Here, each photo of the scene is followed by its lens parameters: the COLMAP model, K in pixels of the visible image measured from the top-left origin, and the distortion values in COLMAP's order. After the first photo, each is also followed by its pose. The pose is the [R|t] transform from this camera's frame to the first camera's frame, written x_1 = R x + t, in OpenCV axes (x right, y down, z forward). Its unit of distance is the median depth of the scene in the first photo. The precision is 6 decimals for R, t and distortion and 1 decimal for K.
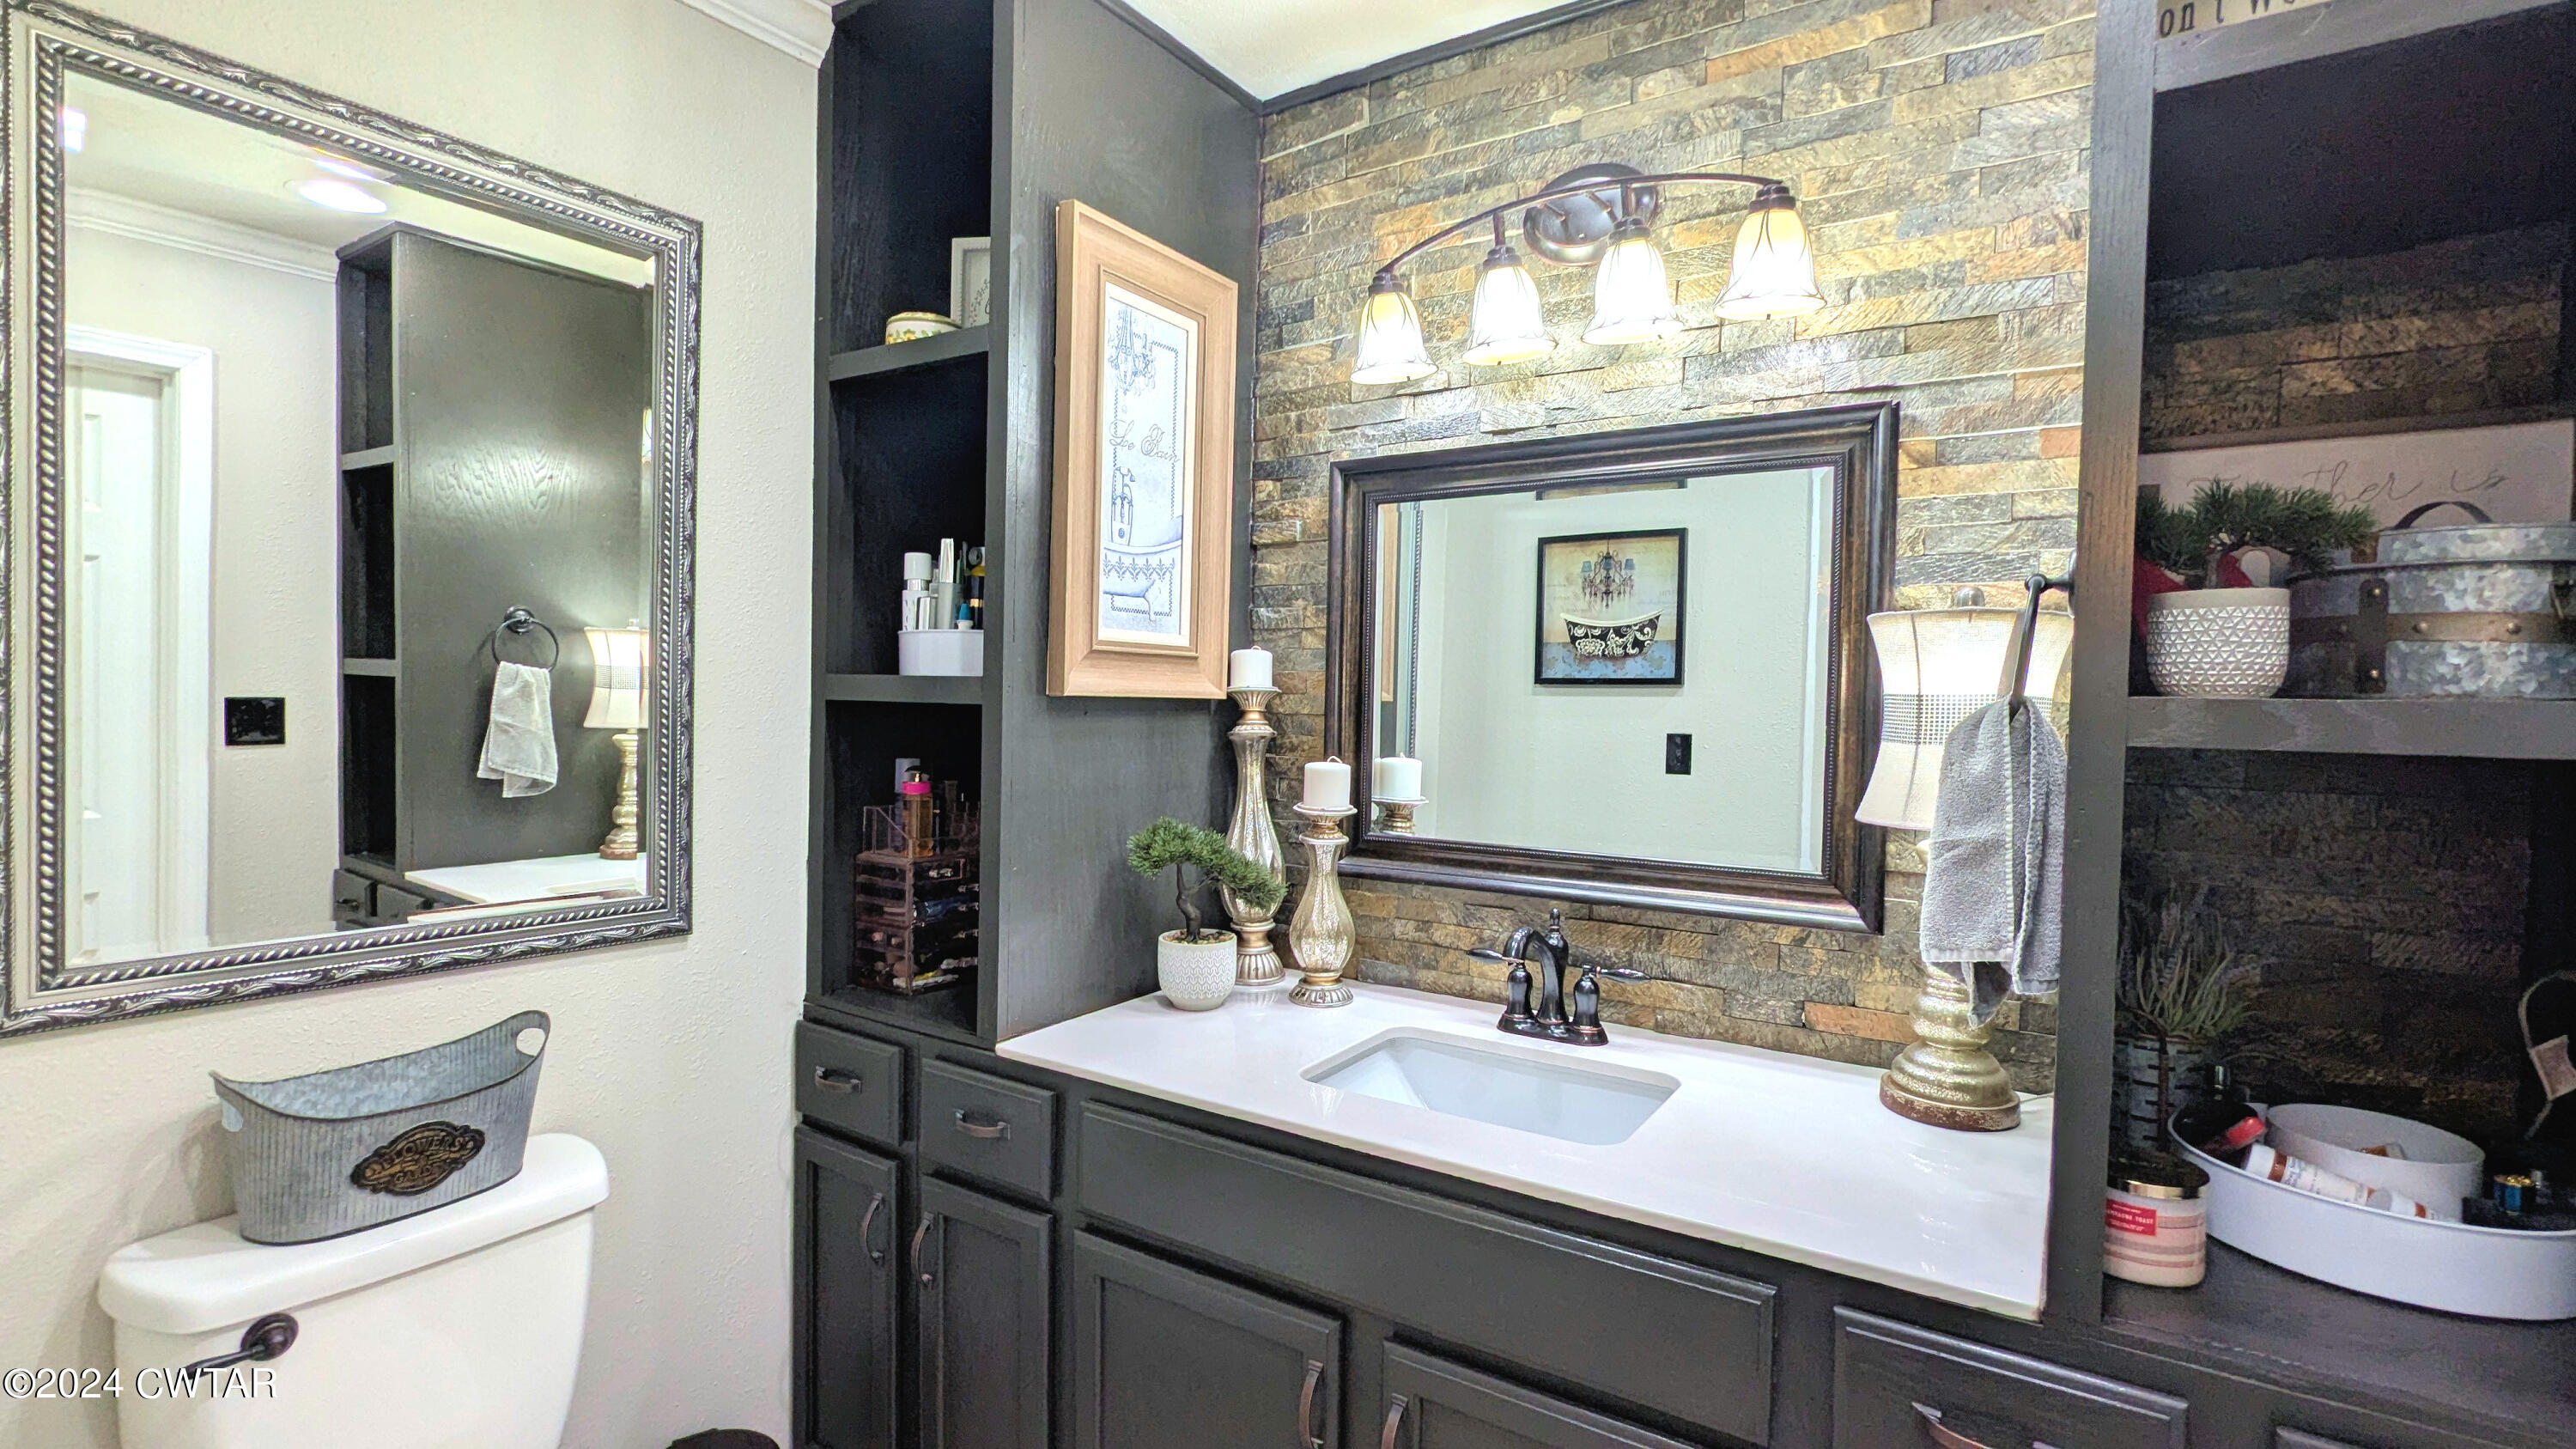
lens RADIAL K [[1220.7, 0, 1292.6], [0, 1220.7, 718.7], [0, 0, 1]] dist [-0.000849, 0.001127]
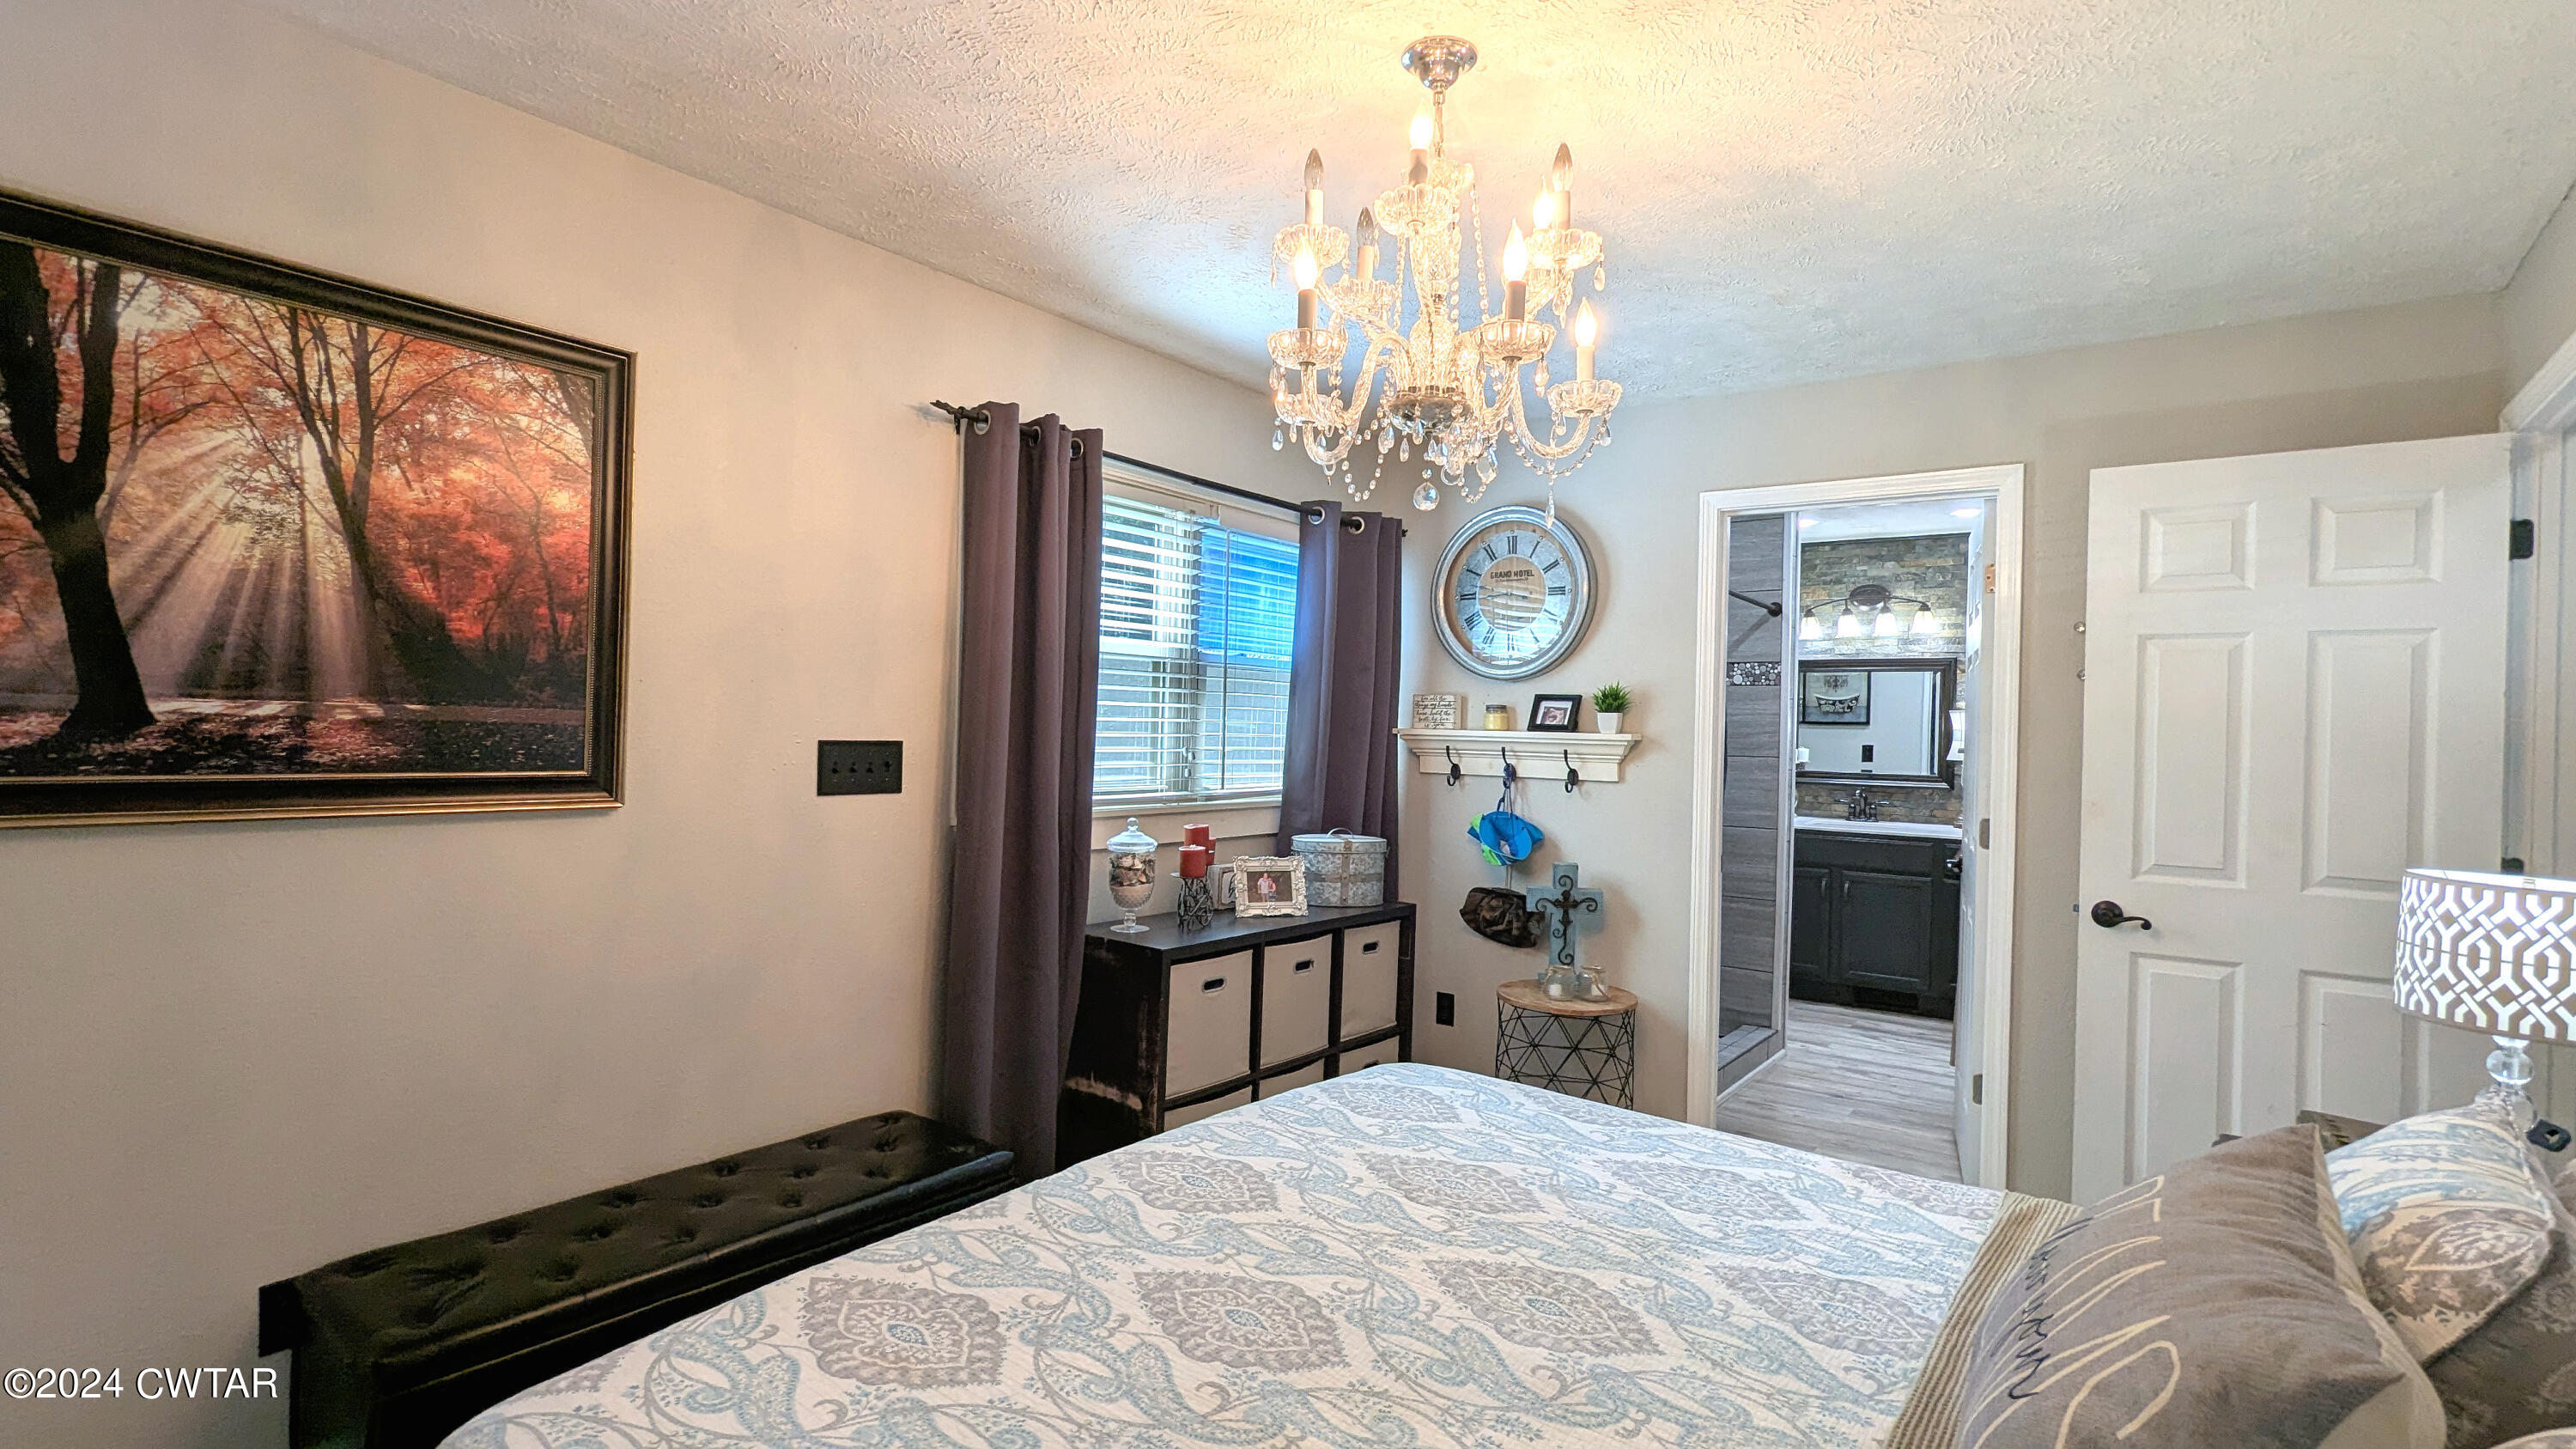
lens RADIAL K [[1220.7, 0, 1304.1], [0, 1220.7, 715.9], [0, 0, 1]] dist [-0.000849, 0.001127]
pose [[0.999149, 0.006197, -0.040782, -1.462732], [-0.007239, 0.999650, -0.025465, 0.050429], [0.040610, 0.025739, 0.998844, -3.048722]]
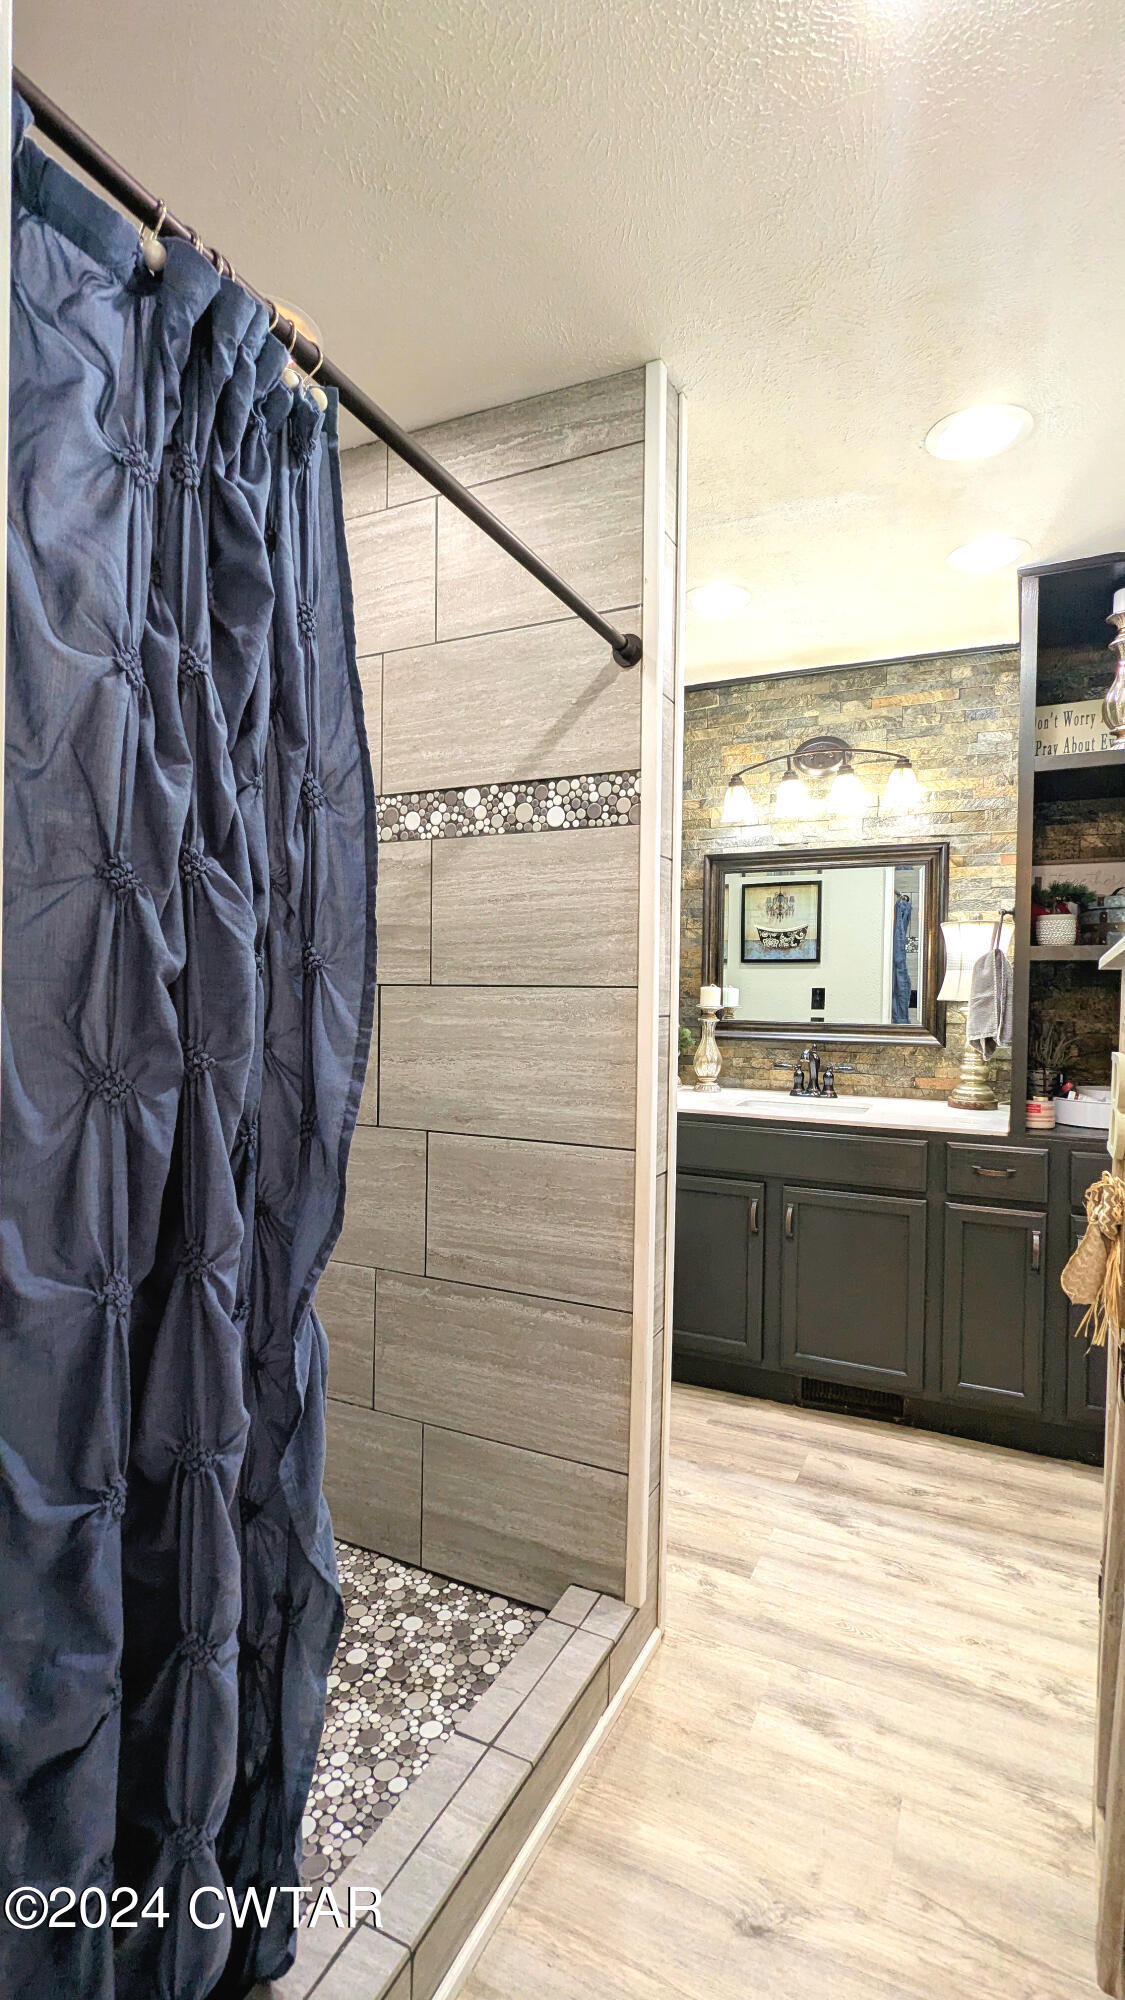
lens RADIAL K [[947.6, 0, 563.4], [0, 947.6, 989.8], [0, 0, 1]] dist [-0.000849, 0.001127]
pose [[0.991133, -0.000817, 0.132874, -0.578145], [0.003664, 0.999769, -0.021187, 0.094467], [-0.132826, 0.021486, 0.990906, -0.871585]]
